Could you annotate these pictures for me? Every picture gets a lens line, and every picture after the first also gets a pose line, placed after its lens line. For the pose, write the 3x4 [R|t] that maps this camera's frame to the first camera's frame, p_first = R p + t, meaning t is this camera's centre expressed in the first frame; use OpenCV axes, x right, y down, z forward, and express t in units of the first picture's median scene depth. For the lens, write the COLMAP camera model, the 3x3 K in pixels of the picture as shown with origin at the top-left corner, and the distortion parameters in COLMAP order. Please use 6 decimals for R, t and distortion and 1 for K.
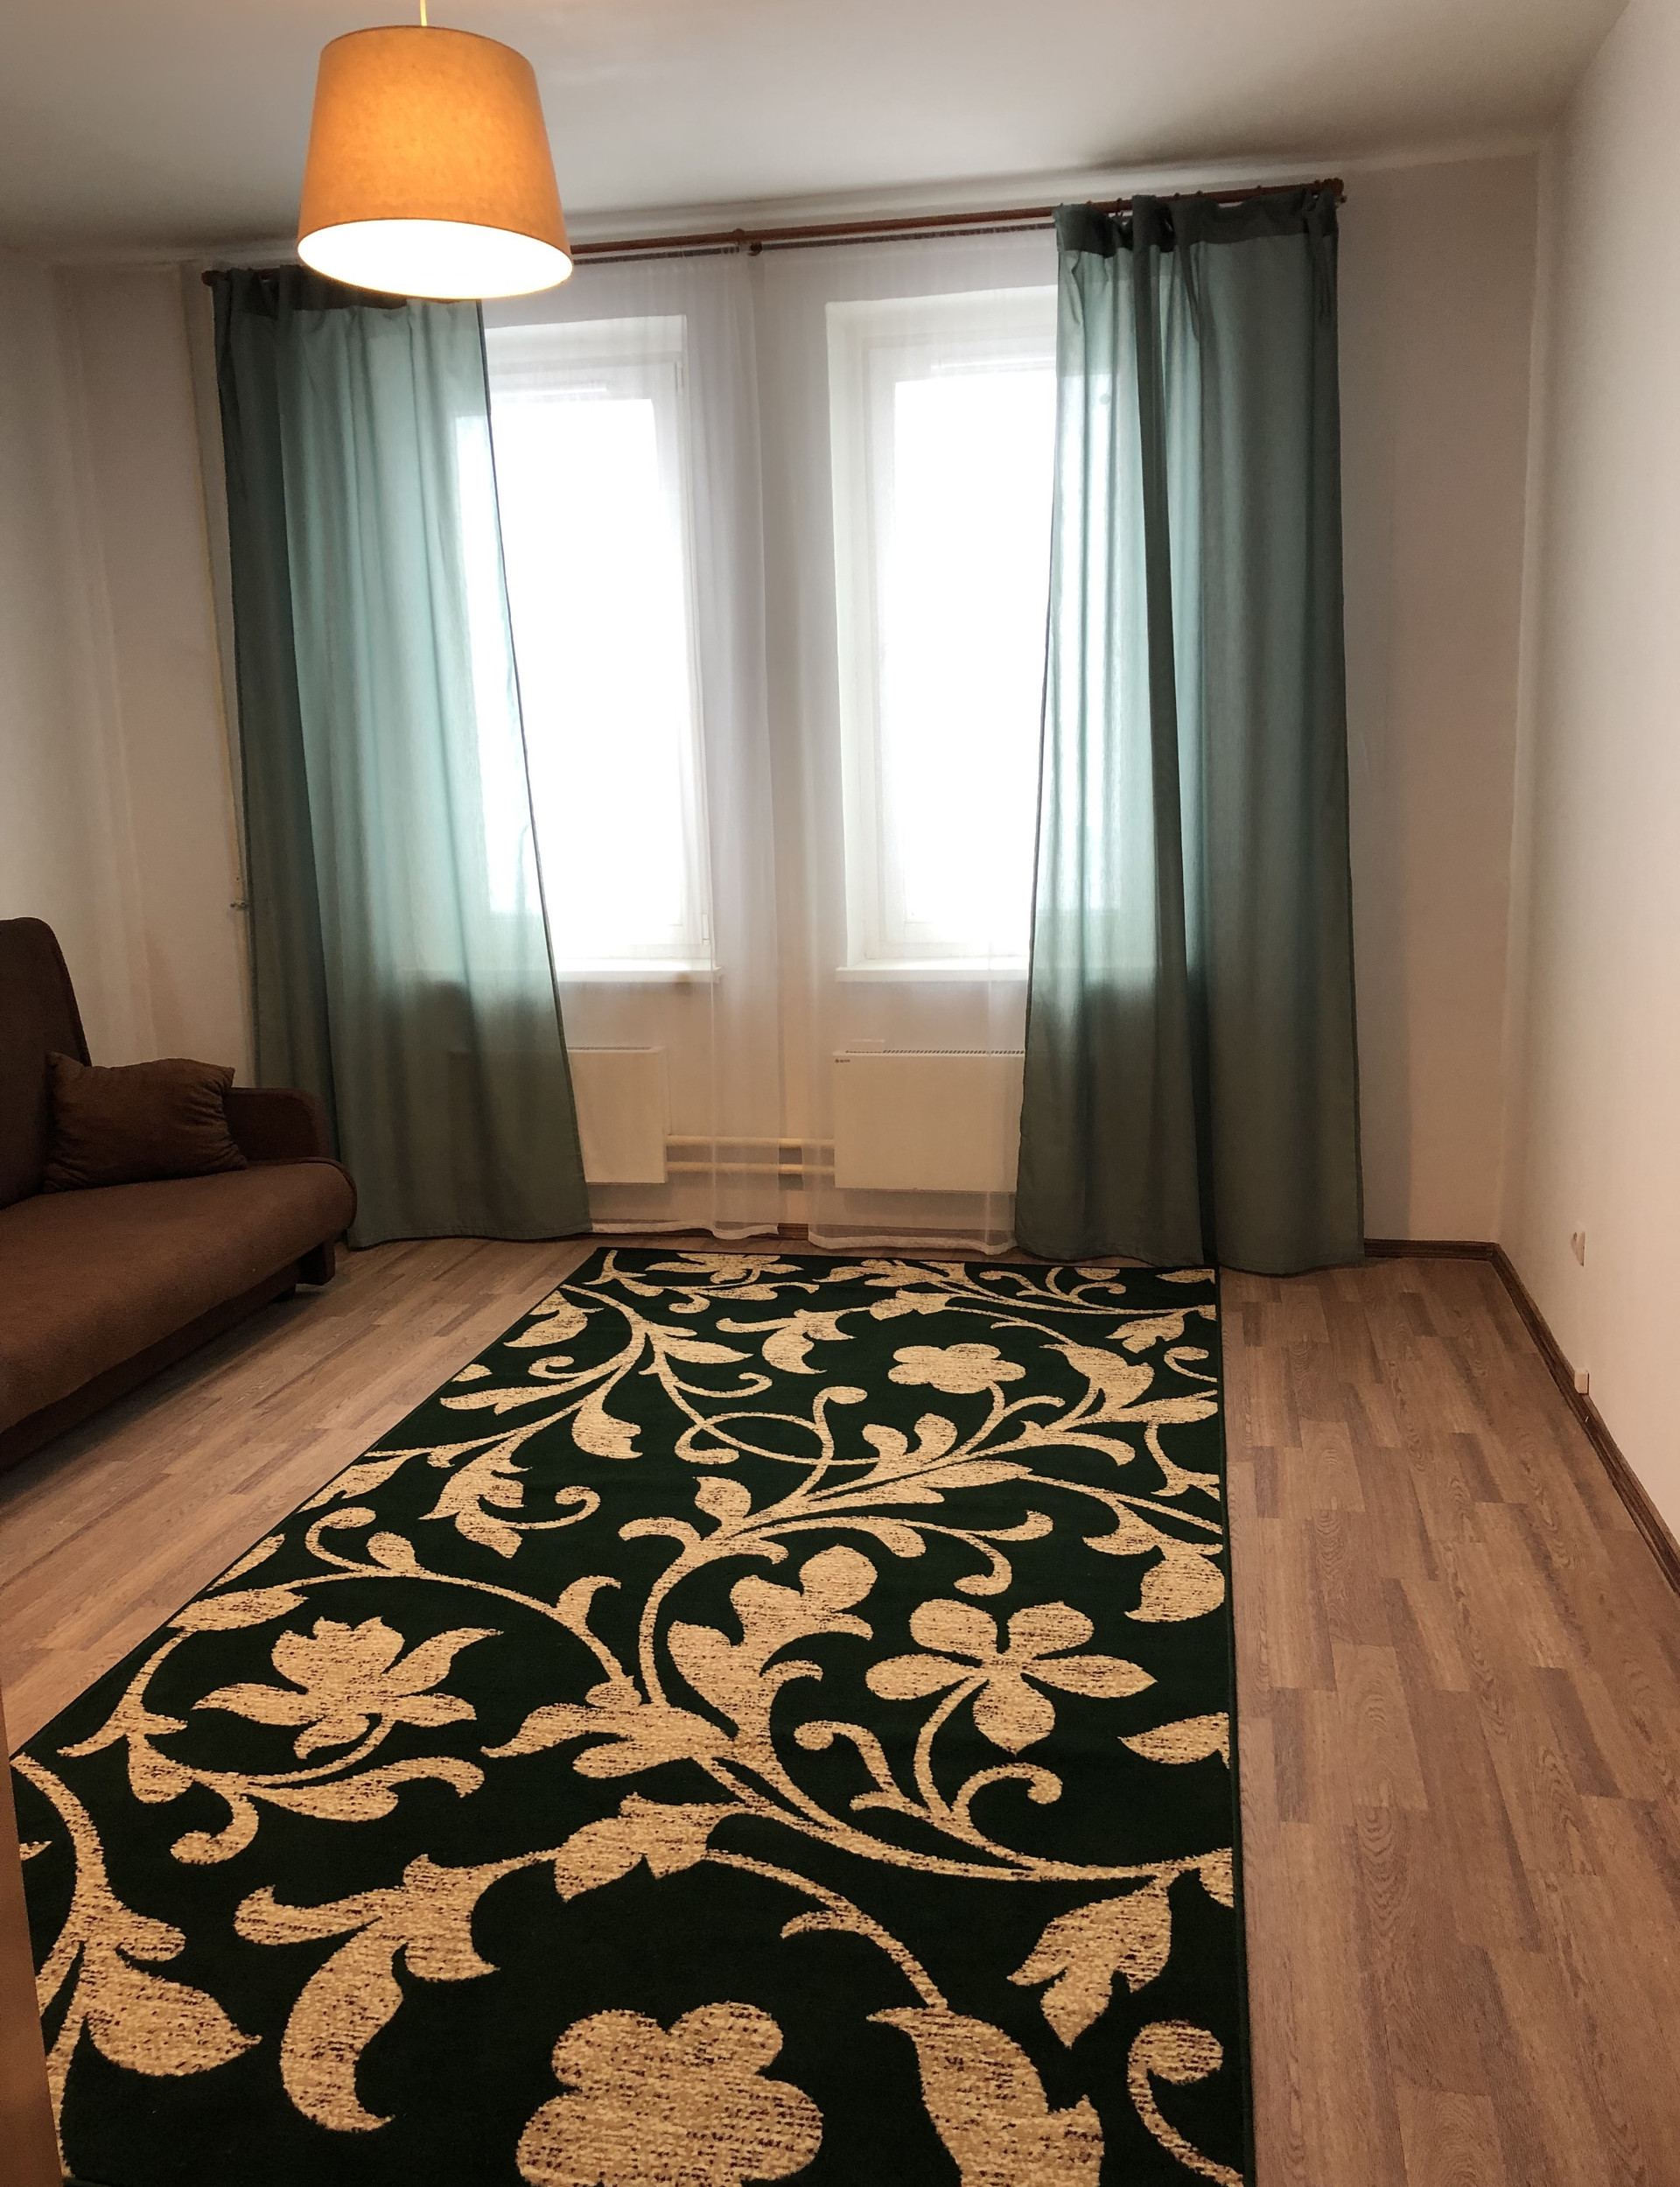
lens RADIAL K [[1889.4, 0, 835.2], [0, 1889.4, 1094.9], [0, 0, 1]] dist [-0.020027, -0.002660]
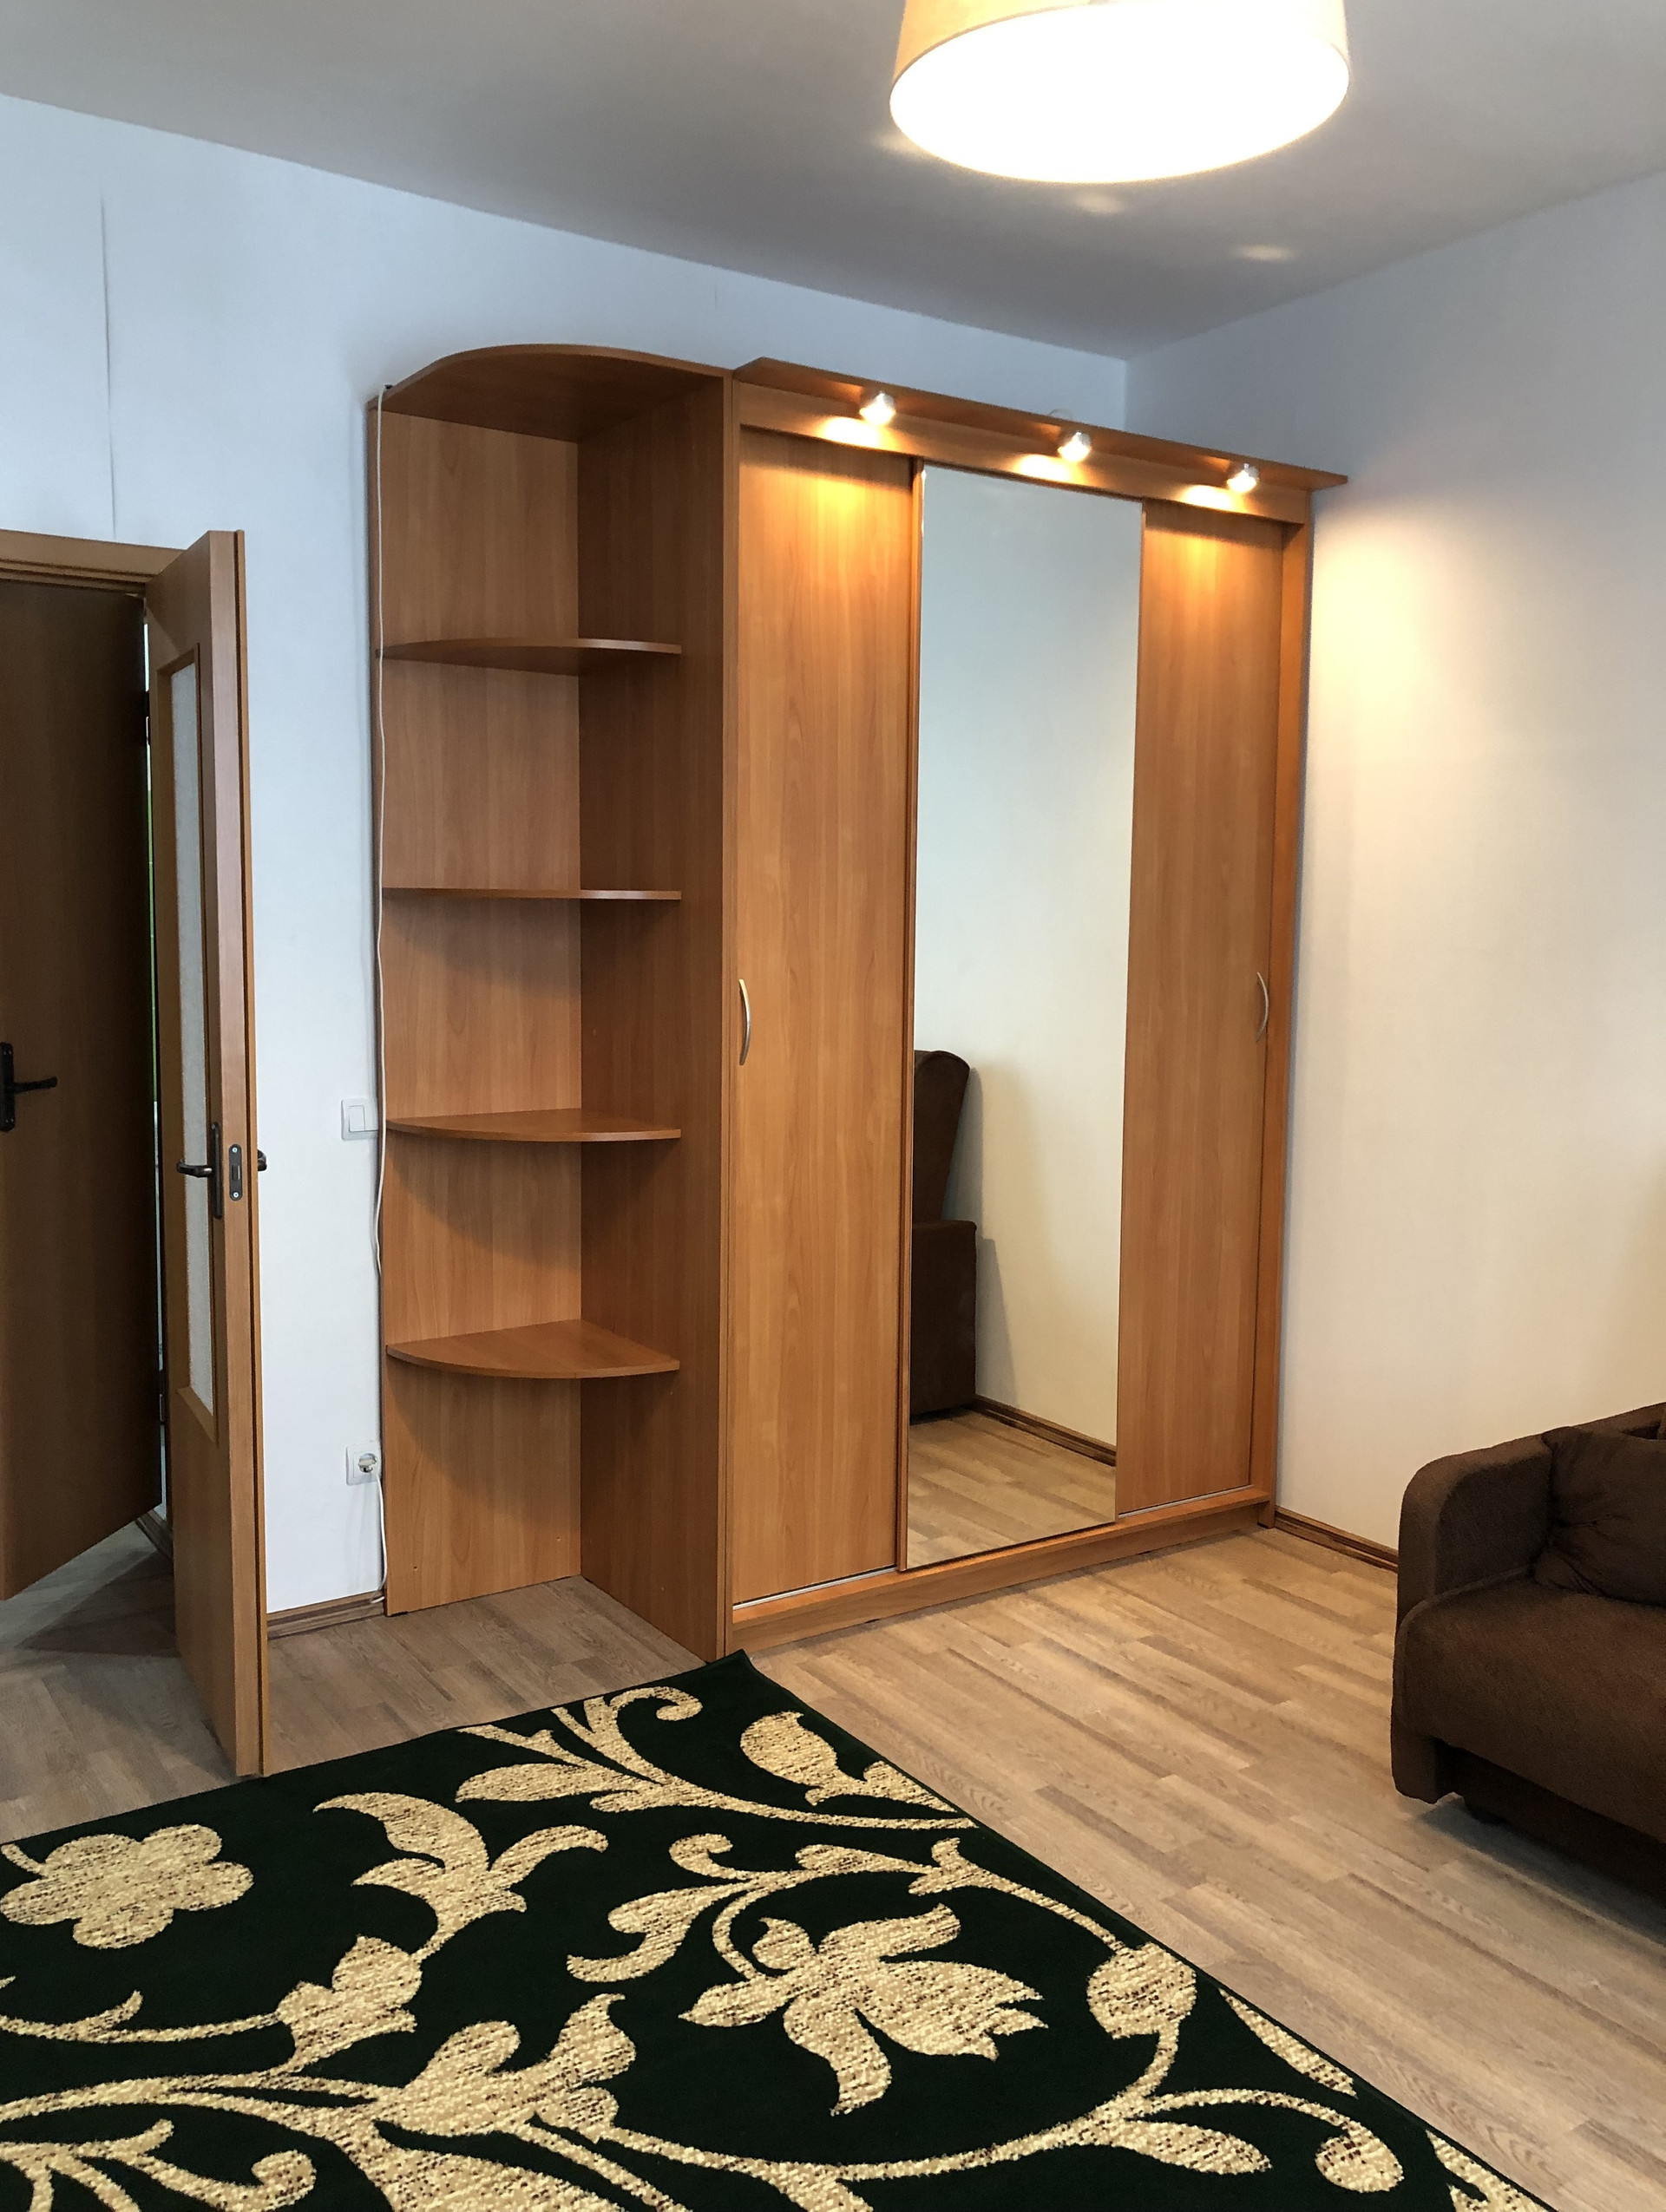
lens RADIAL K [[1804.3, 0, 837.3], [0, 1804.3, 1166.5], [0, 0, 1]] dist [0.044161, -0.071528]
pose [[-0.708335, 0.120430, -0.695527, 0.303533], [-0.124645, 0.948515, 0.291175, -0.303256], [0.694784, 0.292943, -0.656855, 1.561348]]
